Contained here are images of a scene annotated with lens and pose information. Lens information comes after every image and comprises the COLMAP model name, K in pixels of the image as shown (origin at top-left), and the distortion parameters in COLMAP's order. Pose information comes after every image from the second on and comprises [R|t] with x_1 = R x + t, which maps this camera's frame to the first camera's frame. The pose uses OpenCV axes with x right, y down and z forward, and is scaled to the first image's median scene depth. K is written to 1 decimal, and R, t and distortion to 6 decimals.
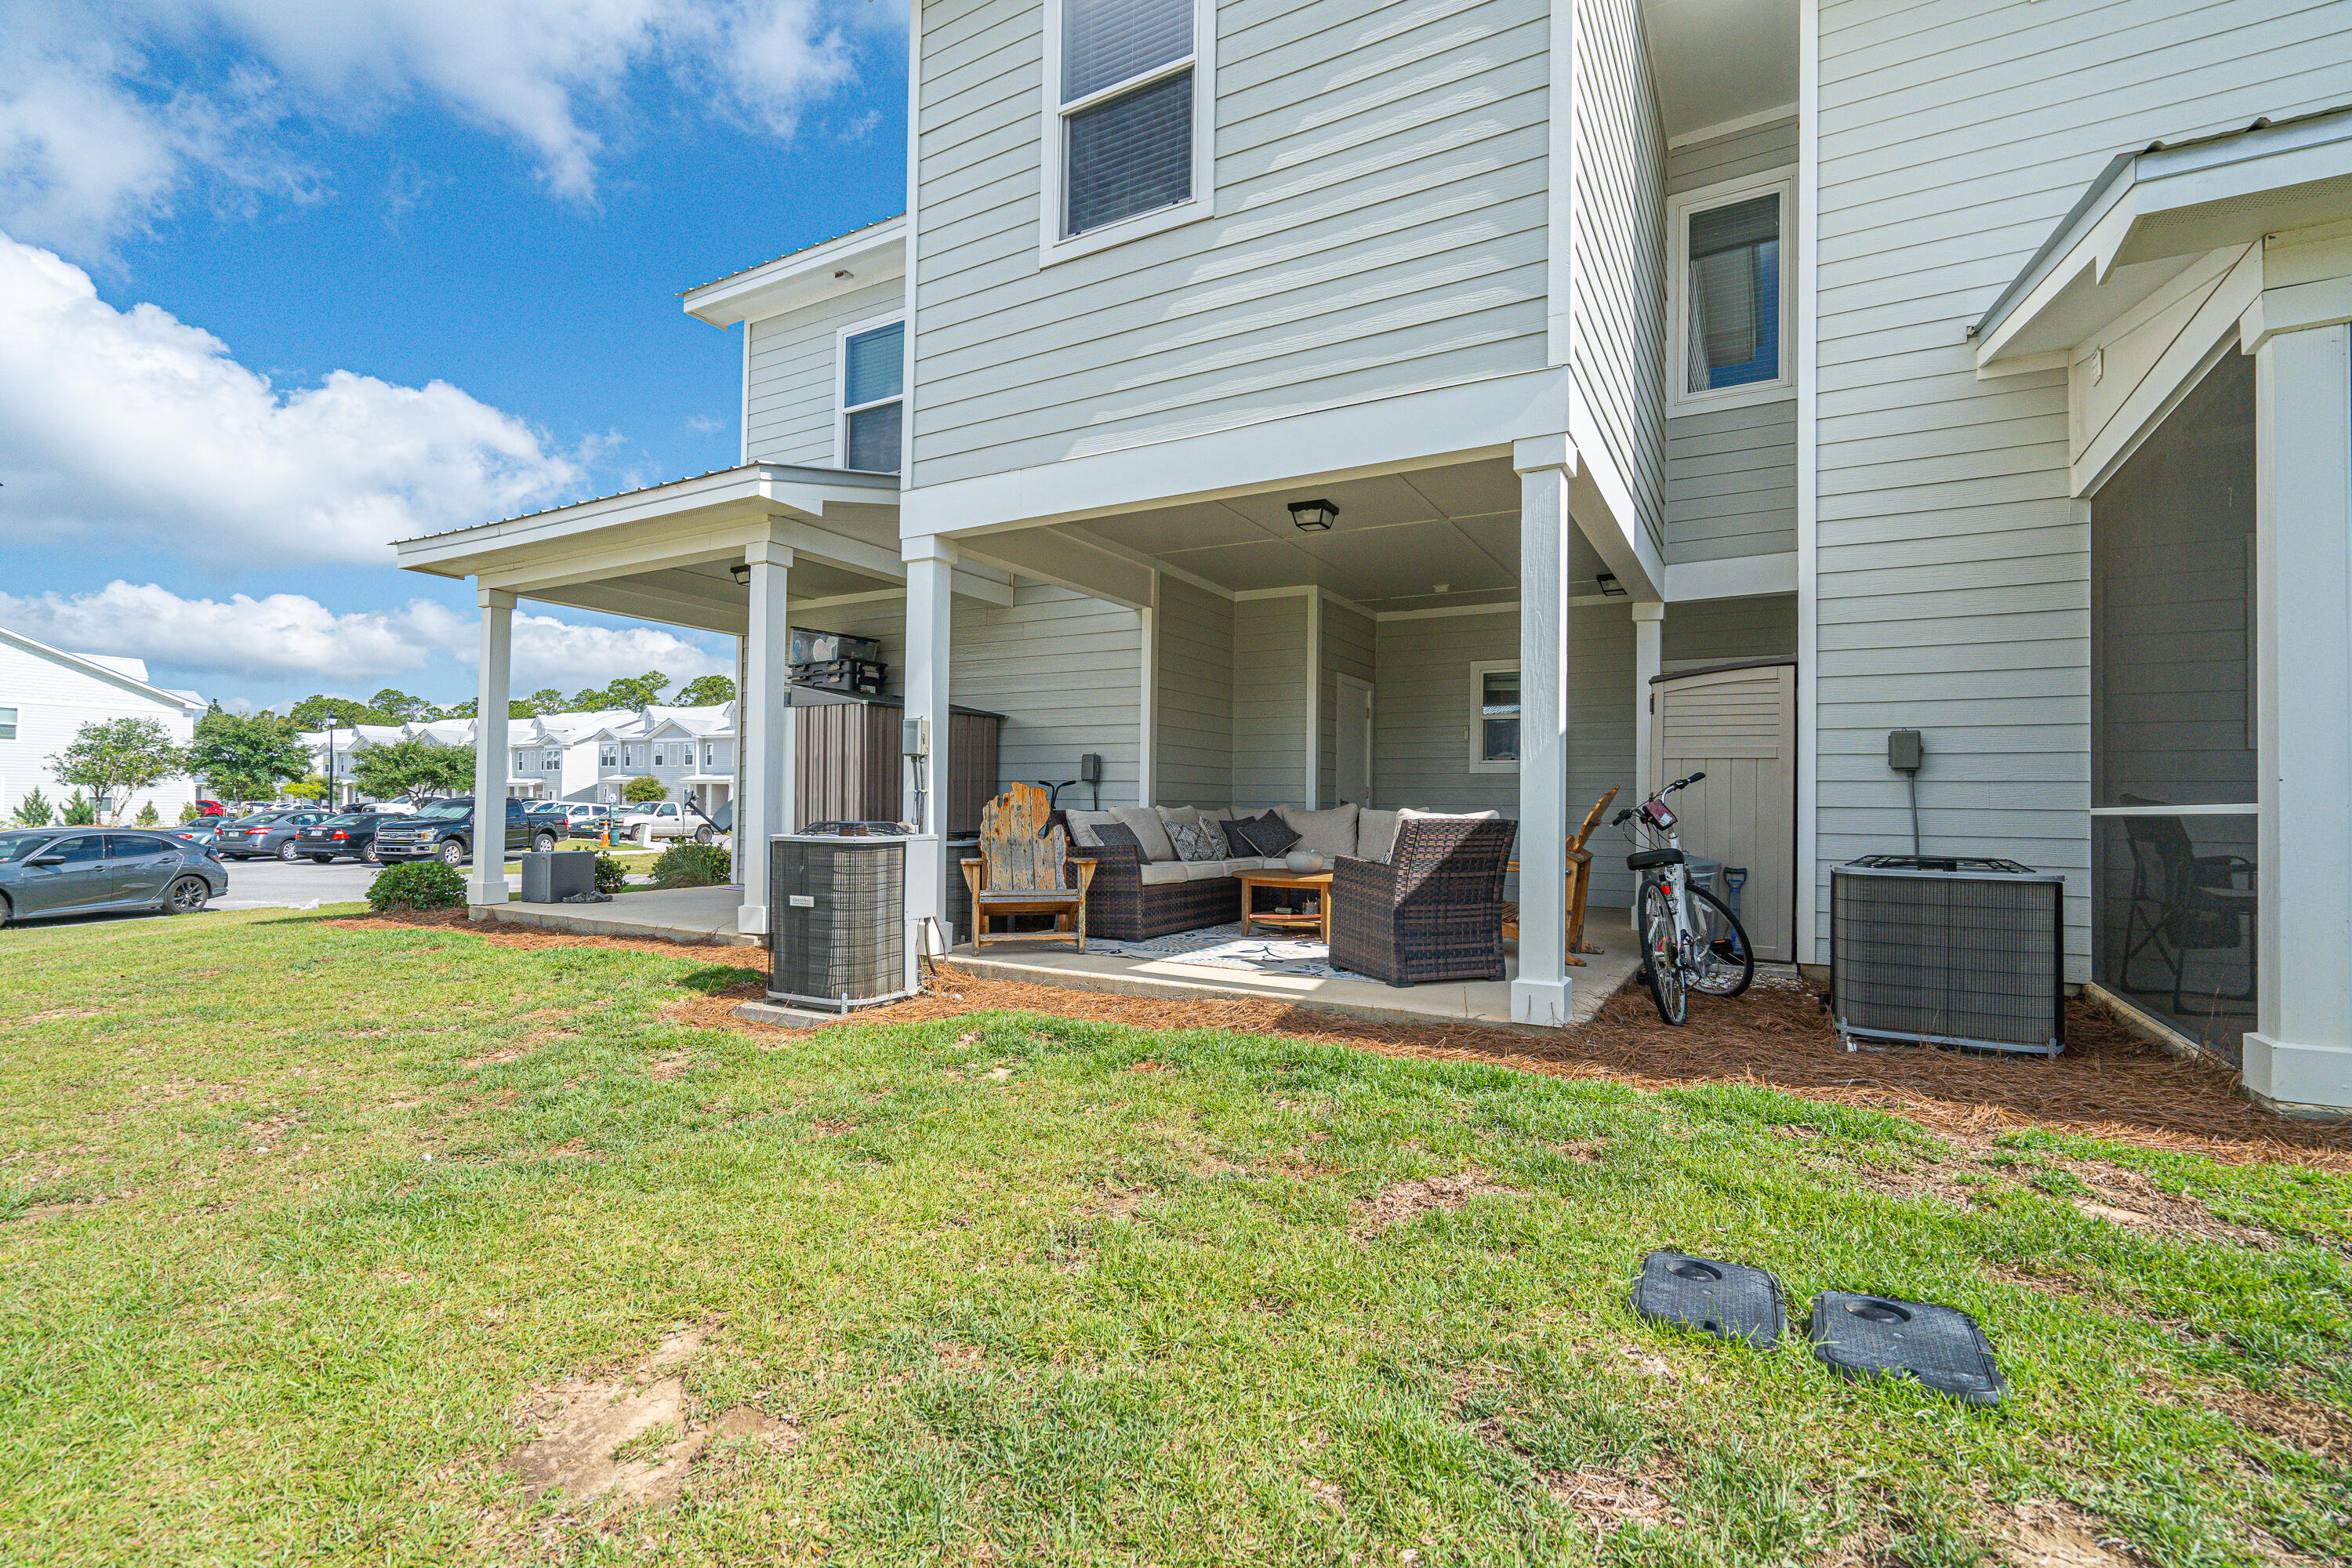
lens RADIAL K [[1060.0, 0, 1184.0], [0, 1060.0, 791.2], [0, 0, 1]] dist [-0.004509, 0.001147]
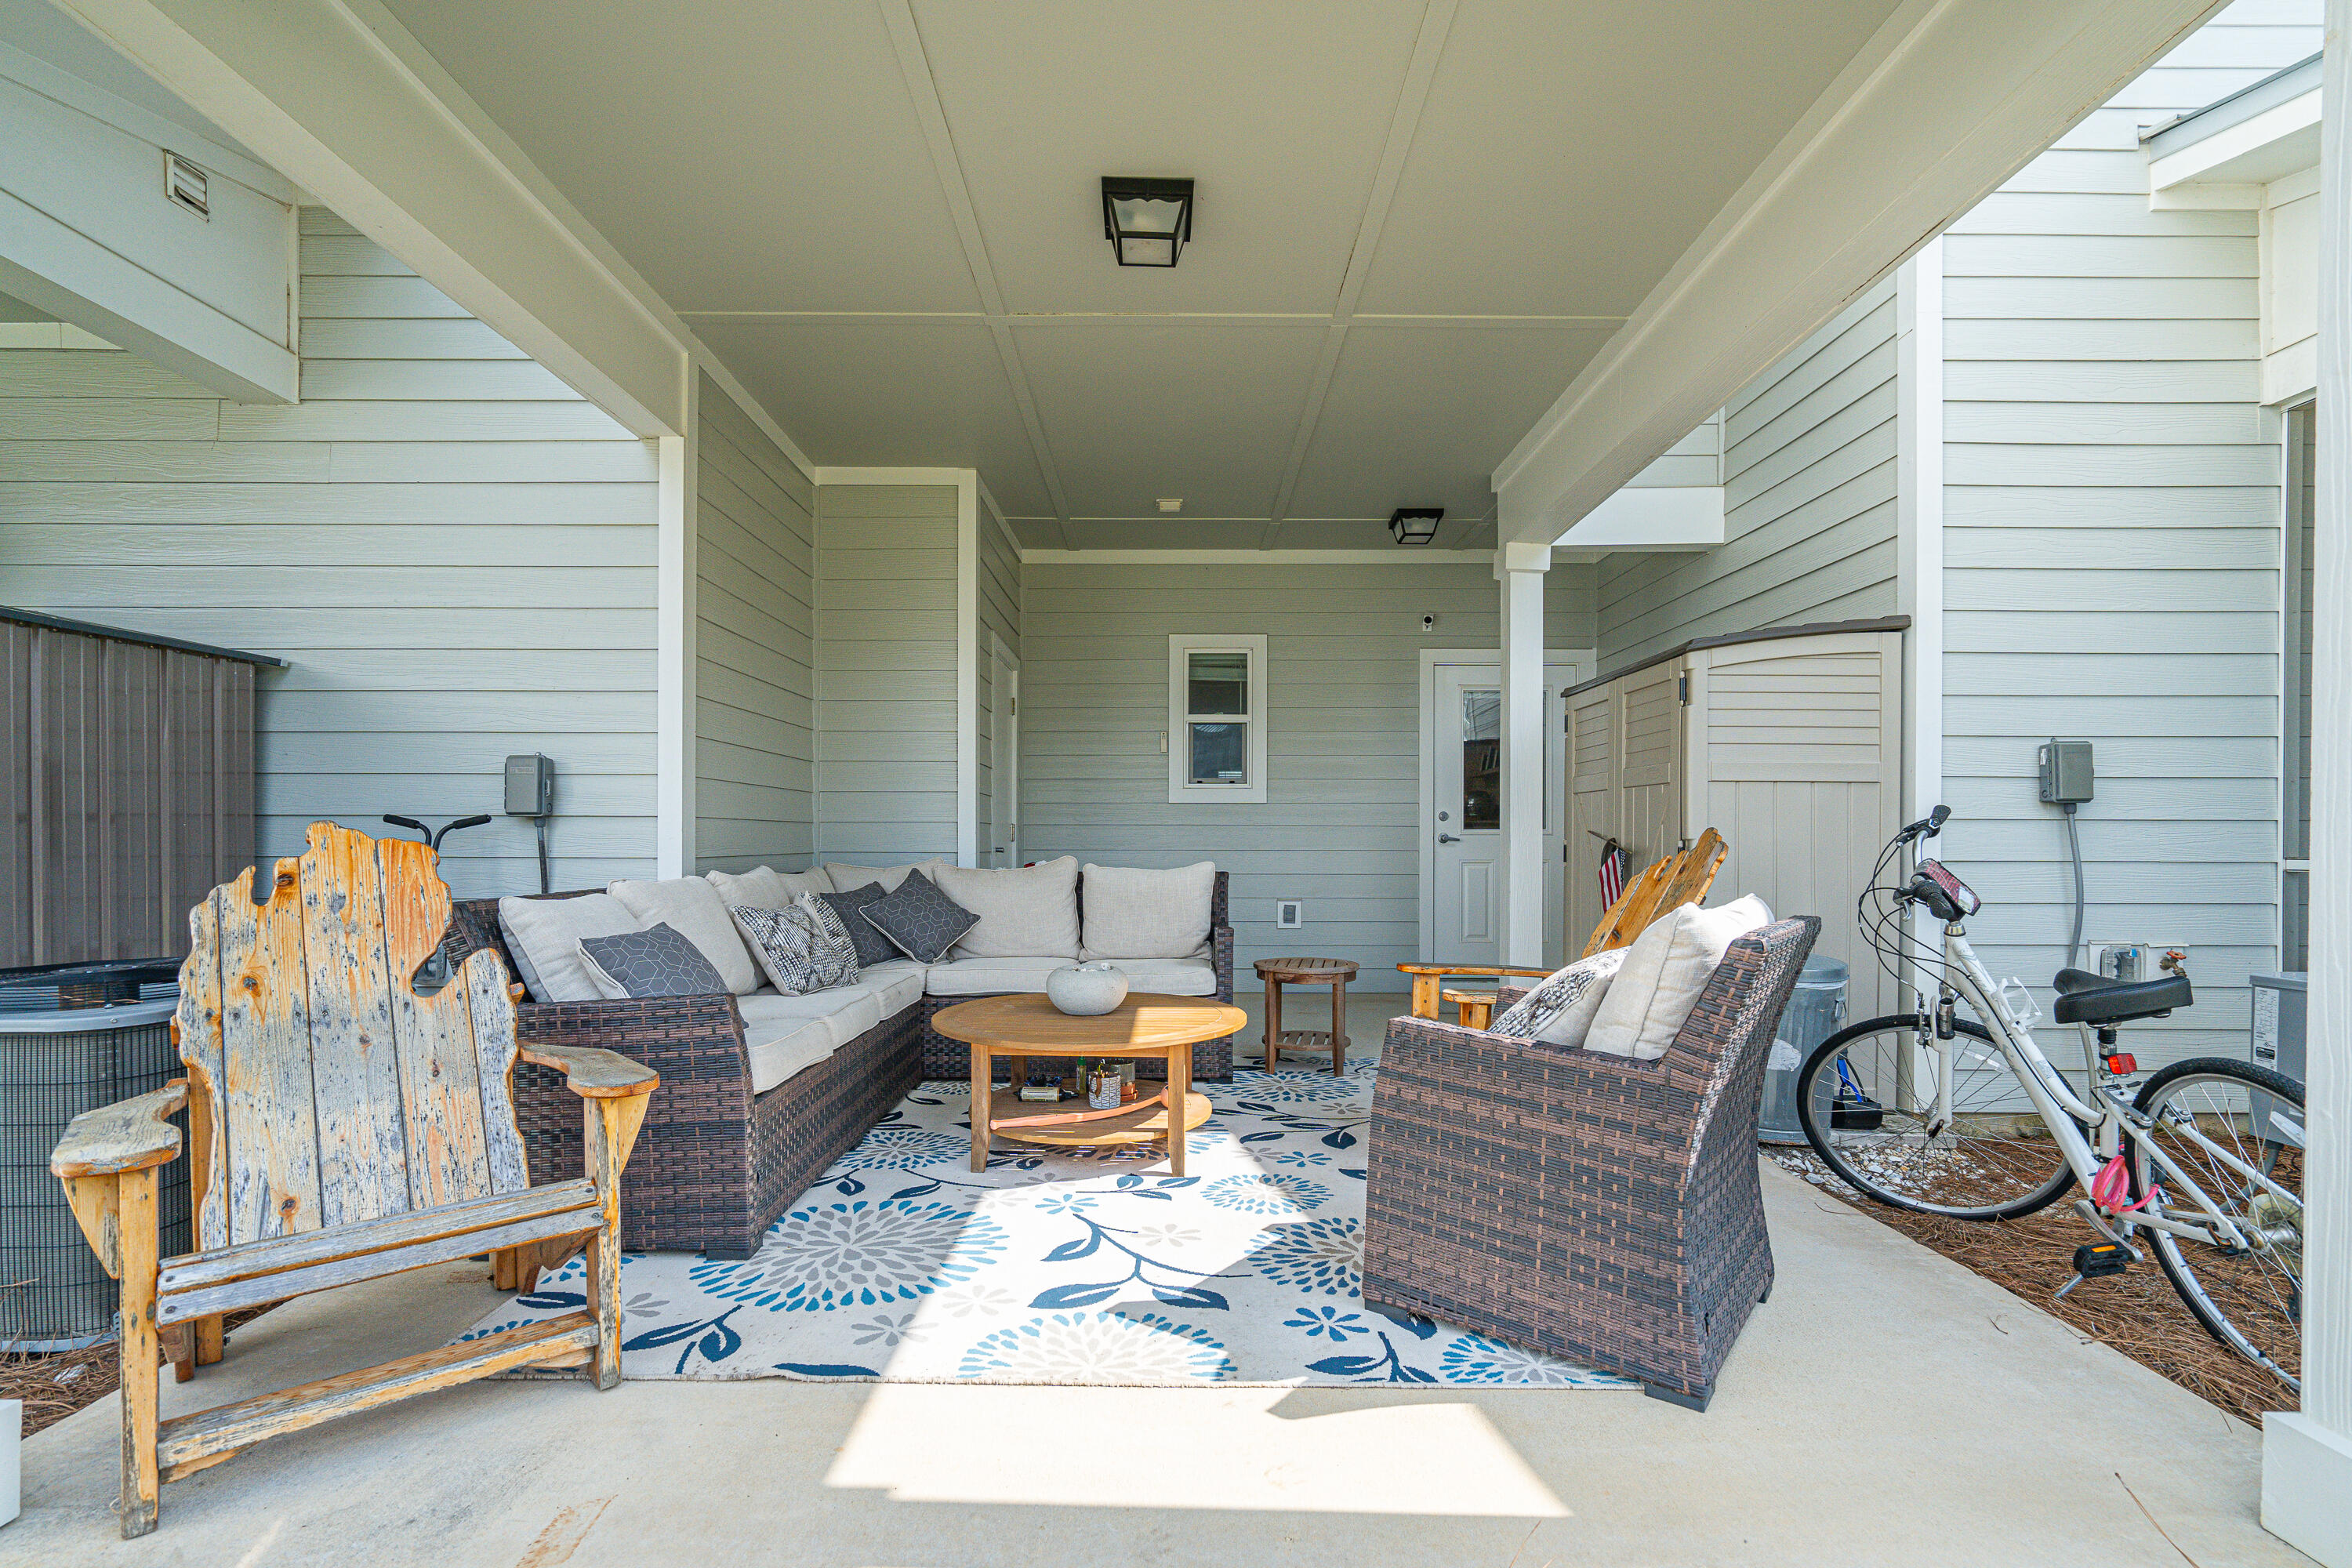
lens RADIAL K [[1060.0, 0, 1149.1], [0, 1060.0, 840.3], [0, 0, 1]] dist [-0.004509, 0.001147]
pose [[0.869026, -0.012219, 0.494616, -0.097988], [0.002659, 0.999796, 0.020028, -0.009303], [-0.494760, -0.016090, 0.868881, 0.586627]]
